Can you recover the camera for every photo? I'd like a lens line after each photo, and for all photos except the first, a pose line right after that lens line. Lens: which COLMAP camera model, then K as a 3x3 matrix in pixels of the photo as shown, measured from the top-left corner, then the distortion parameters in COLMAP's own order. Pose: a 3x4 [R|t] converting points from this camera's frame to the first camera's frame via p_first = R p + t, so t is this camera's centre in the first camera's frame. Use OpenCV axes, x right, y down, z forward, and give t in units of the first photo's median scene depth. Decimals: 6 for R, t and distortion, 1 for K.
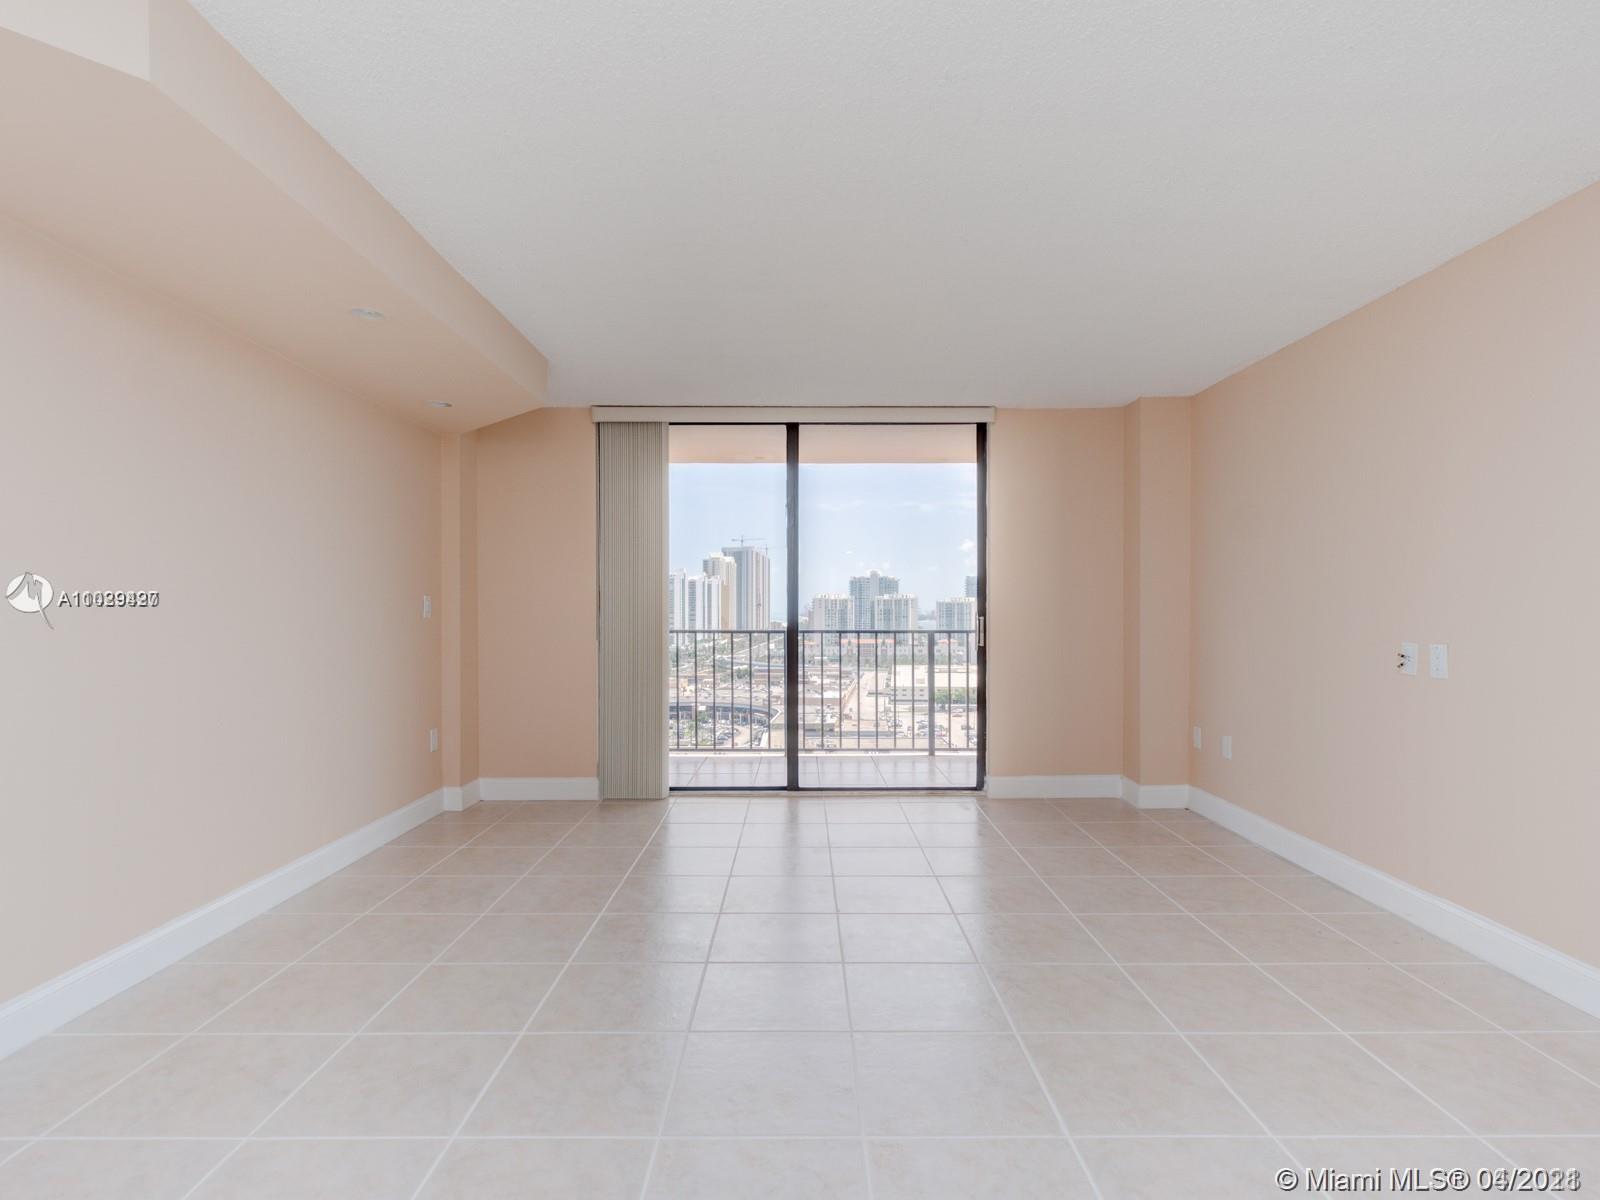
lens RADIAL K [[820.3, 0, 794.8], [0, 820.3, 592.1], [0, 0, 1]] dist [0.008778, -0.003376]
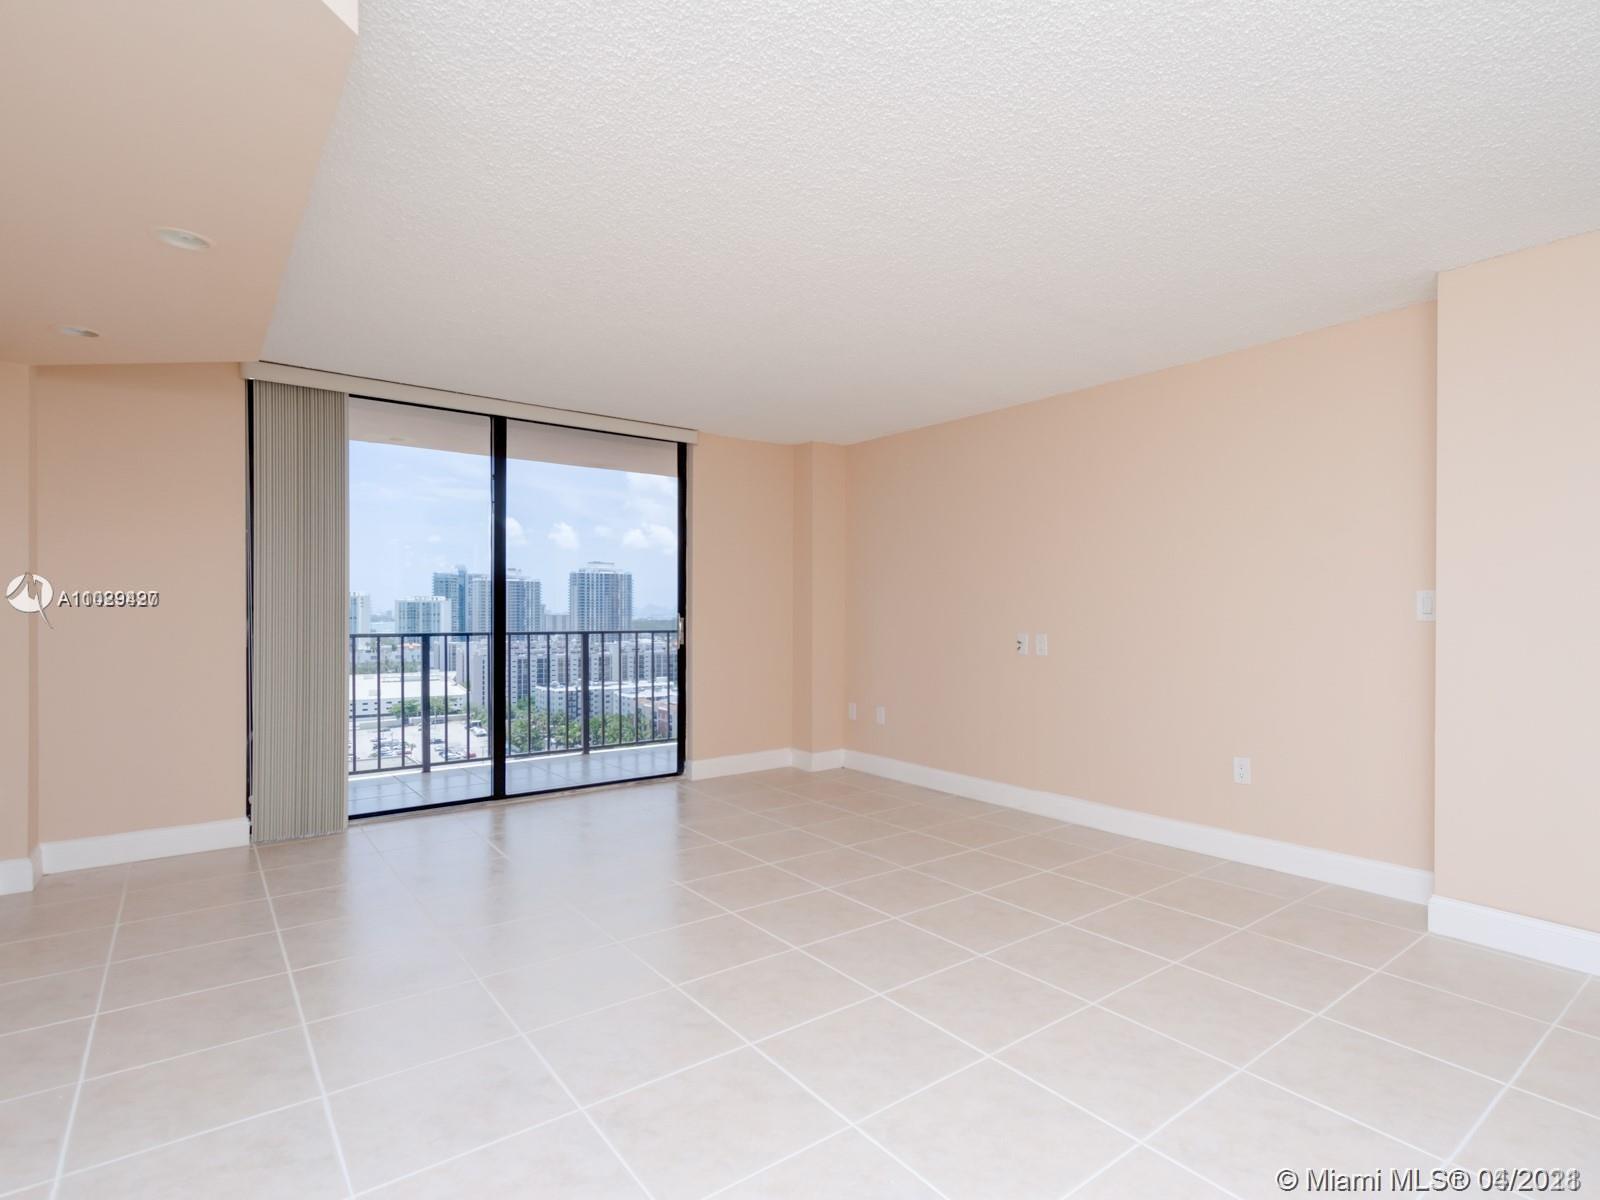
lens RADIAL K [[841.4, 0, 846.2], [0, 841.4, 598.1], [0, 0, 1]] dist [0.004039, 0.002664]
pose [[0.777837, 0.011775, 0.628355, -0.306154], [-0.016167, 0.999868, 0.001277, -0.002041], [-0.628258, -0.011152, 0.777925, -0.019961]]
